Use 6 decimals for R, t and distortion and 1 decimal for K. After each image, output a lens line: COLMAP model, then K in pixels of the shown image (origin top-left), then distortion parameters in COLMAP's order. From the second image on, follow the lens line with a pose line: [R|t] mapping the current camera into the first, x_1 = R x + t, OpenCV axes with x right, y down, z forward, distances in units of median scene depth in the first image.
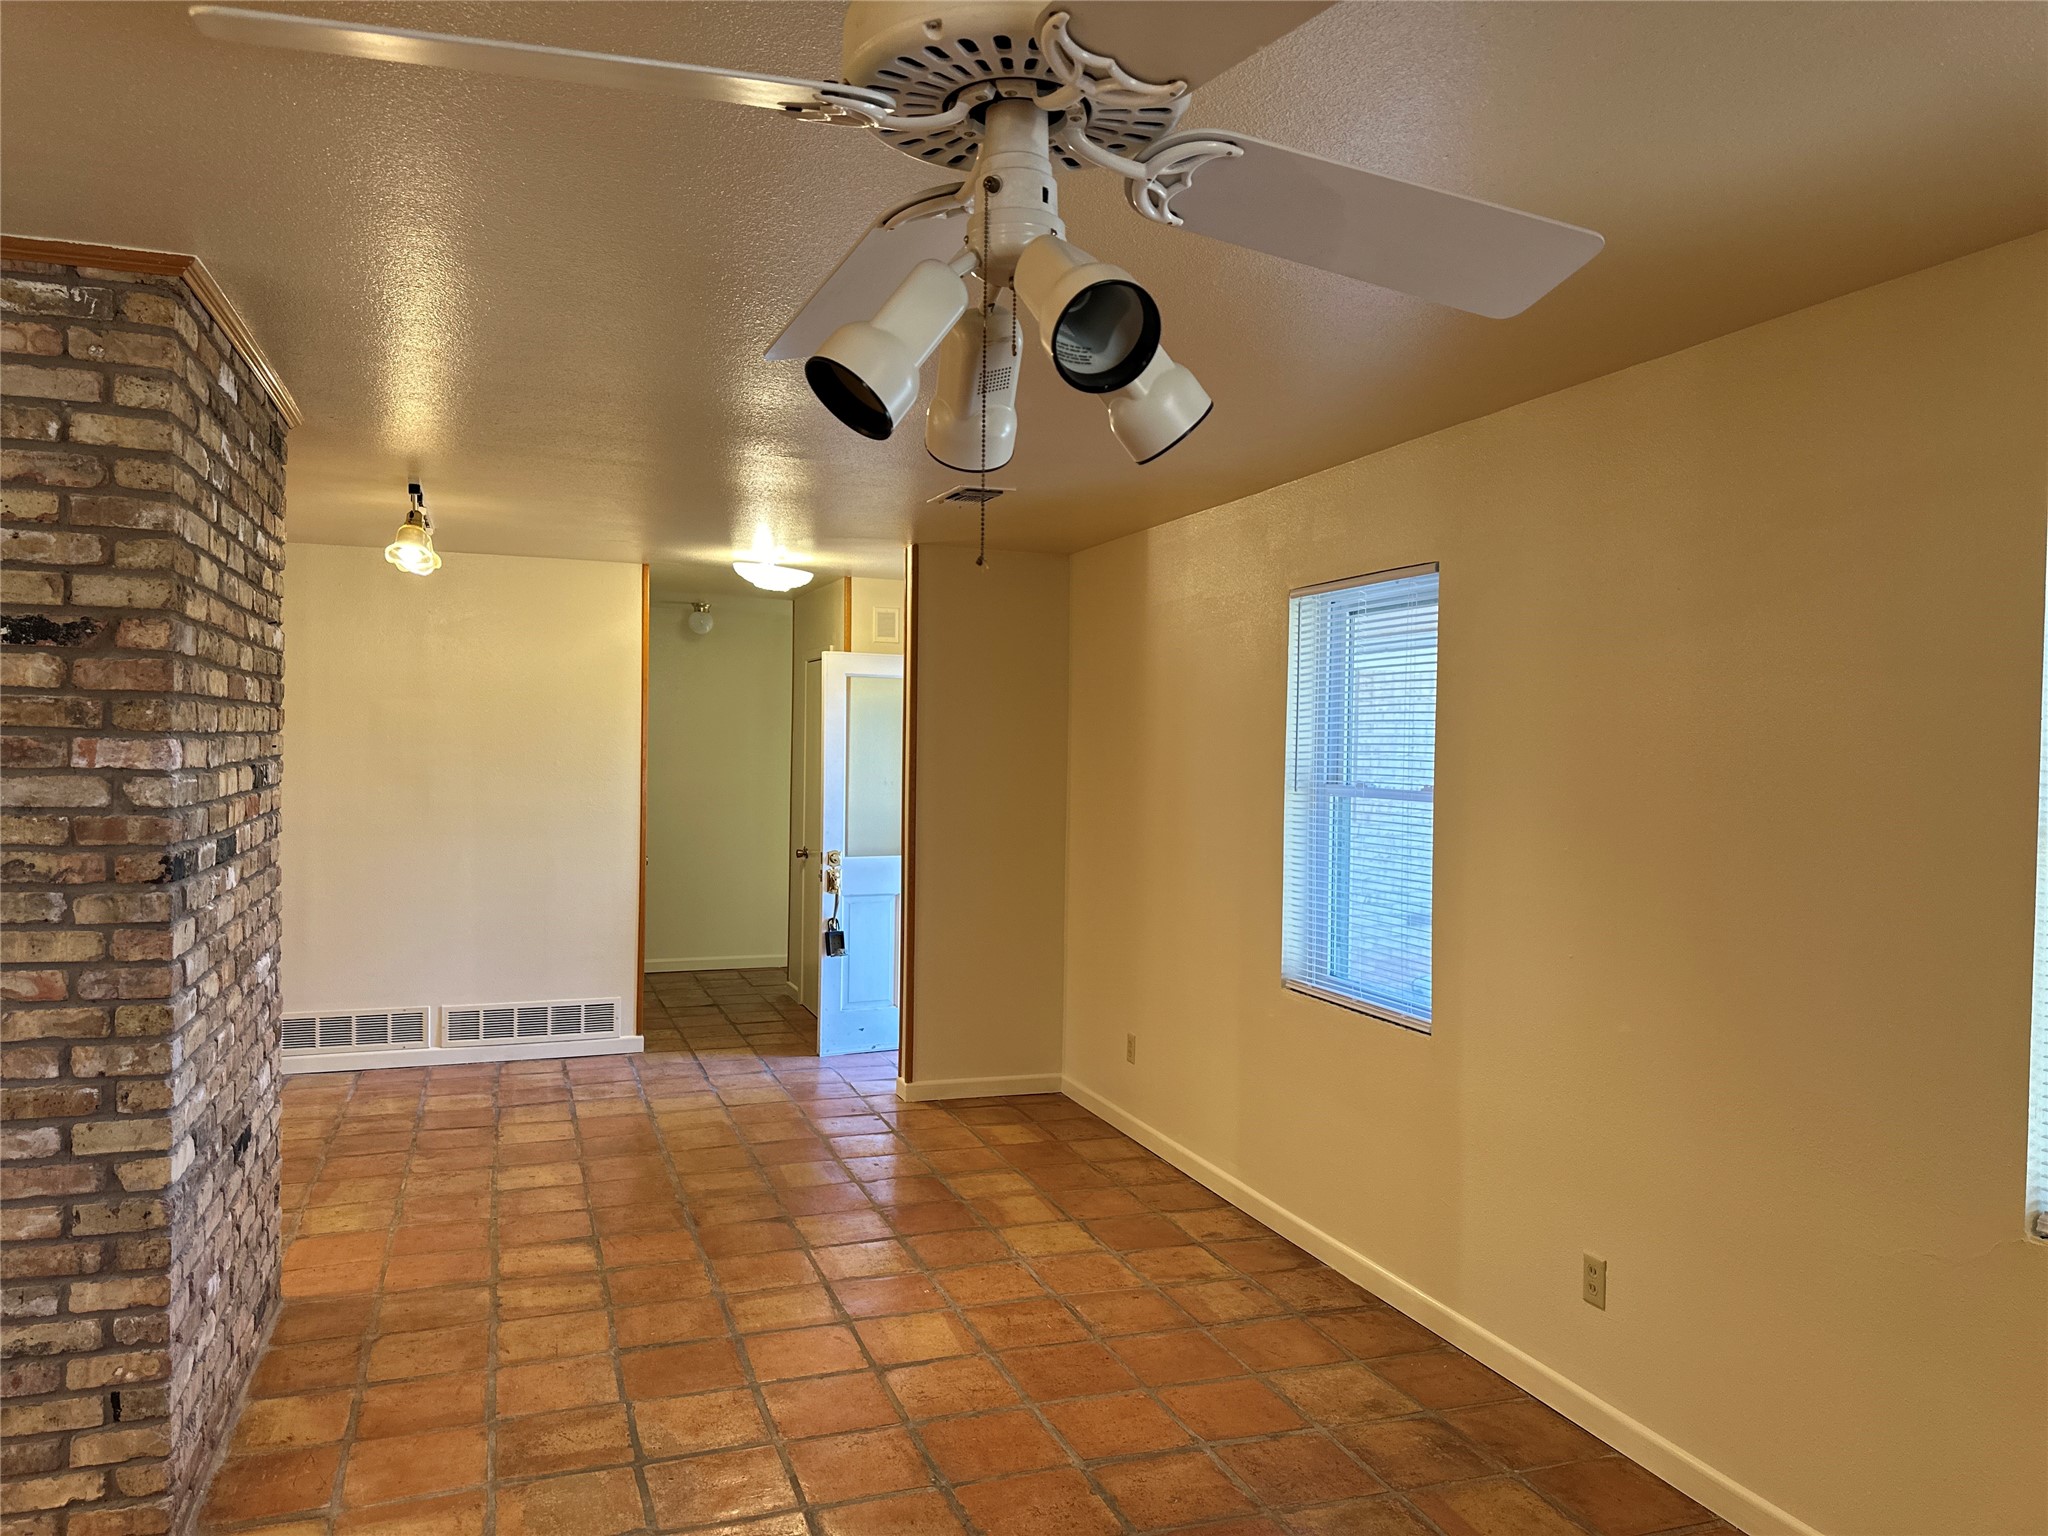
lens RADIAL K [[1427.7, 0, 1020.7], [0, 1427.7, 776.1], [0, 0, 1]] dist [0.168382, -0.255353]
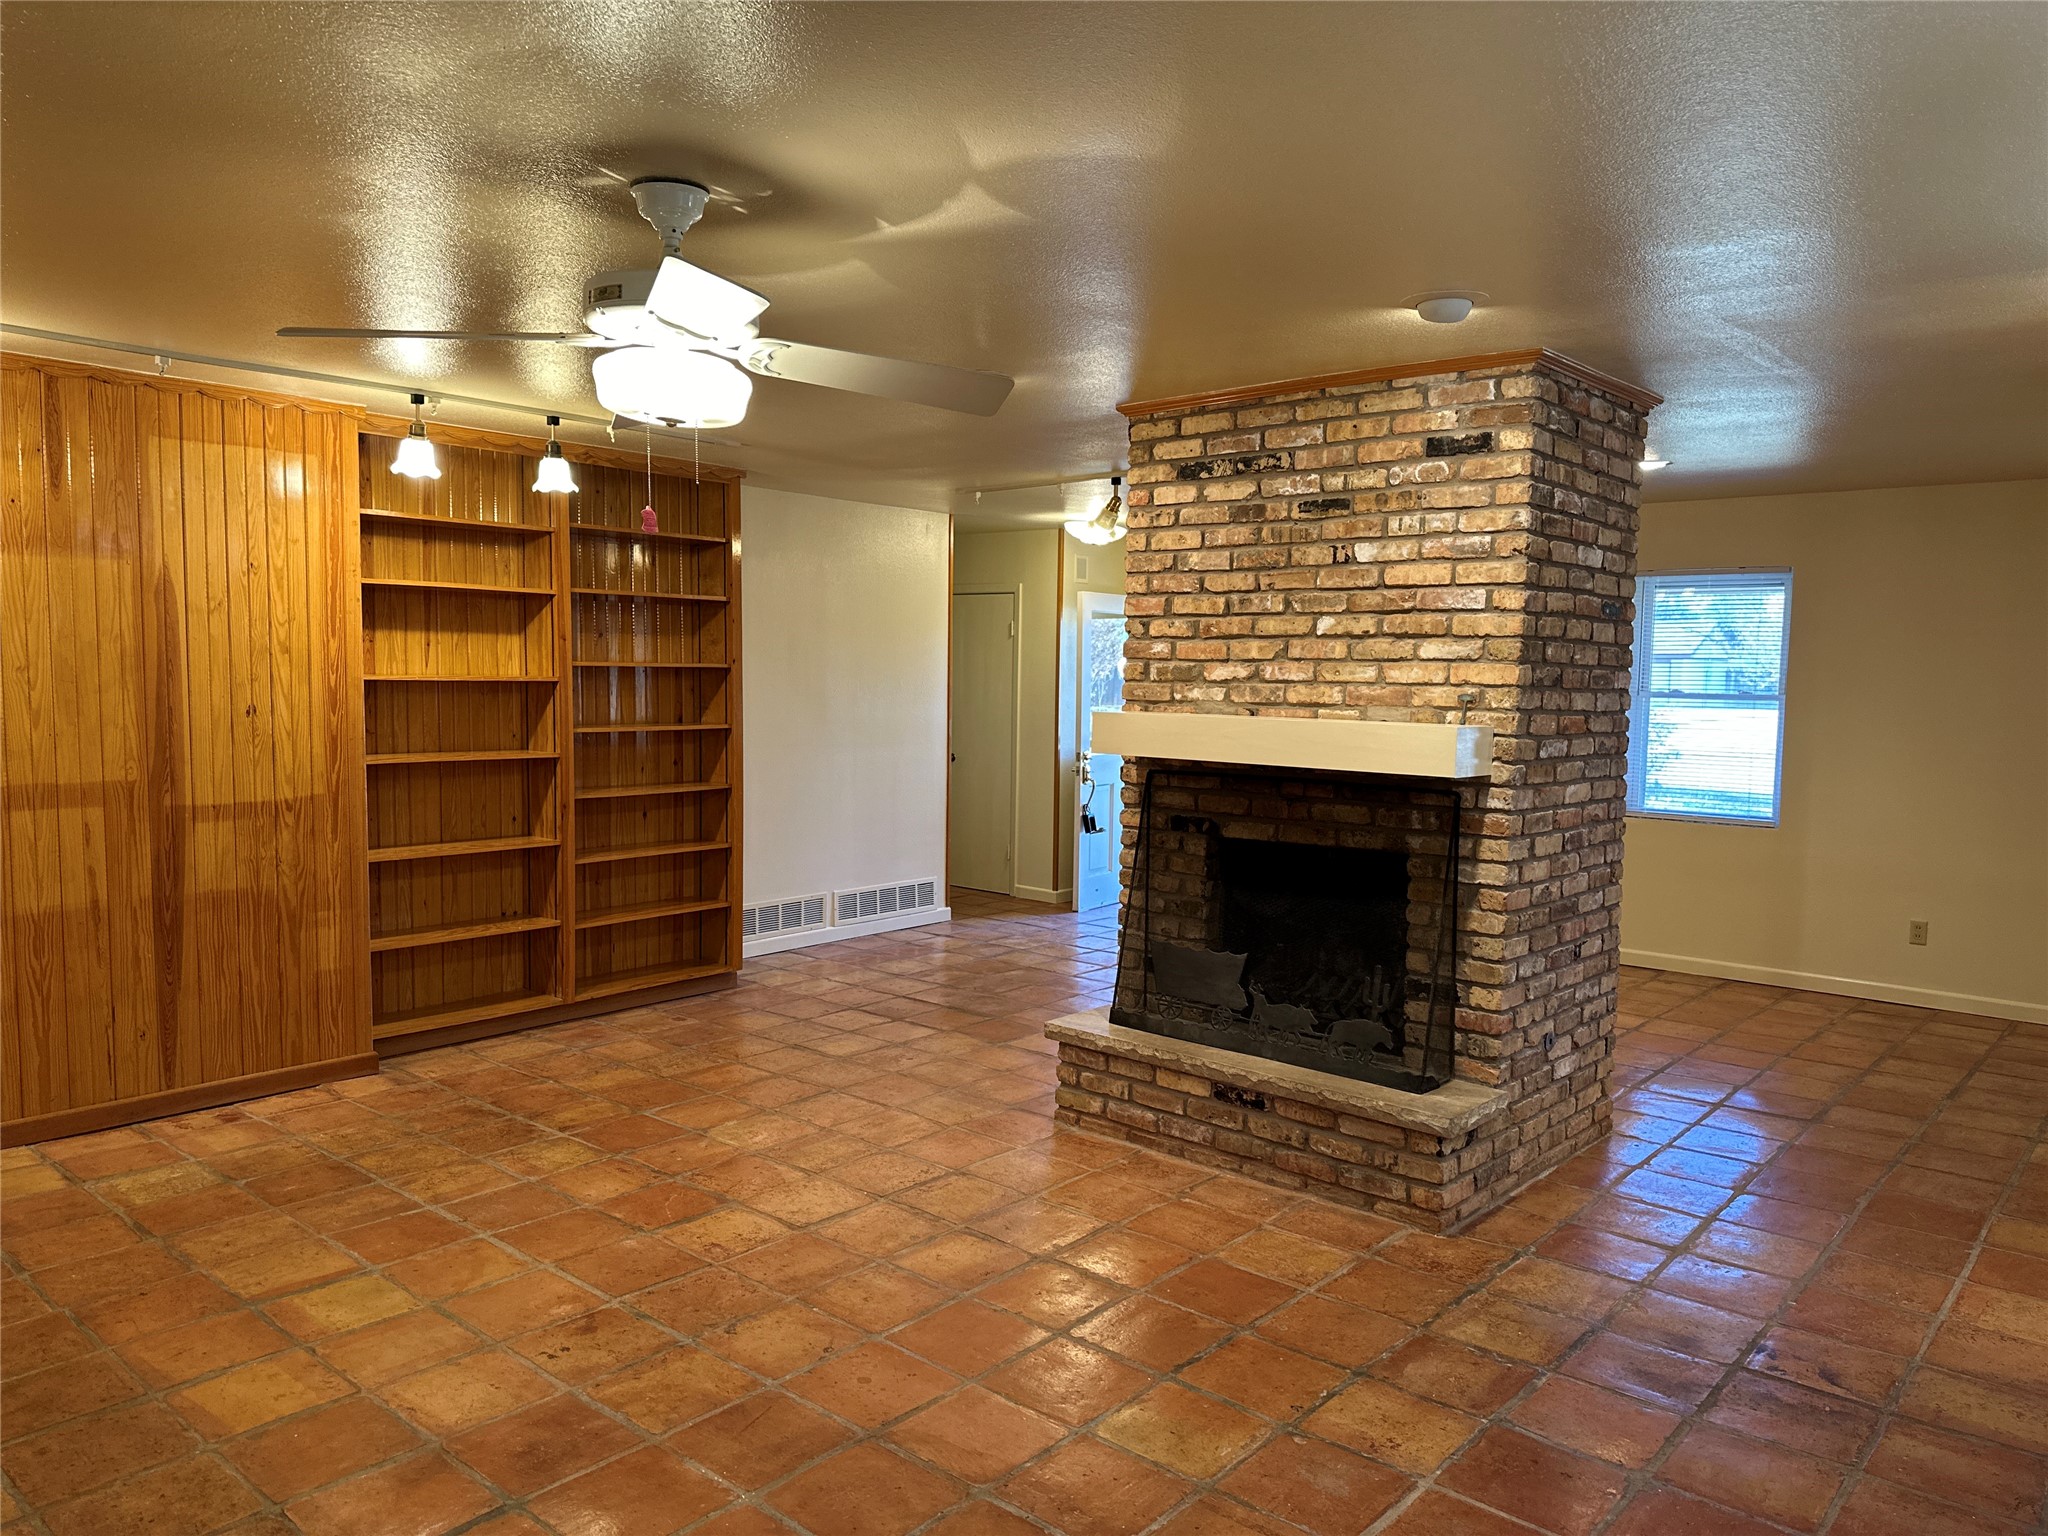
lens RADIAL K [[1427.7, 0, 1020.7], [0, 1427.7, 776.1], [0, 0, 1]] dist [0.168382, -0.255353]
pose [[0.877644, -0.043808, 0.477308, -0.811382], [0.013672, 0.997697, 0.066431, -0.010014], [-0.479119, -0.051777, 0.876222, -0.079344]]
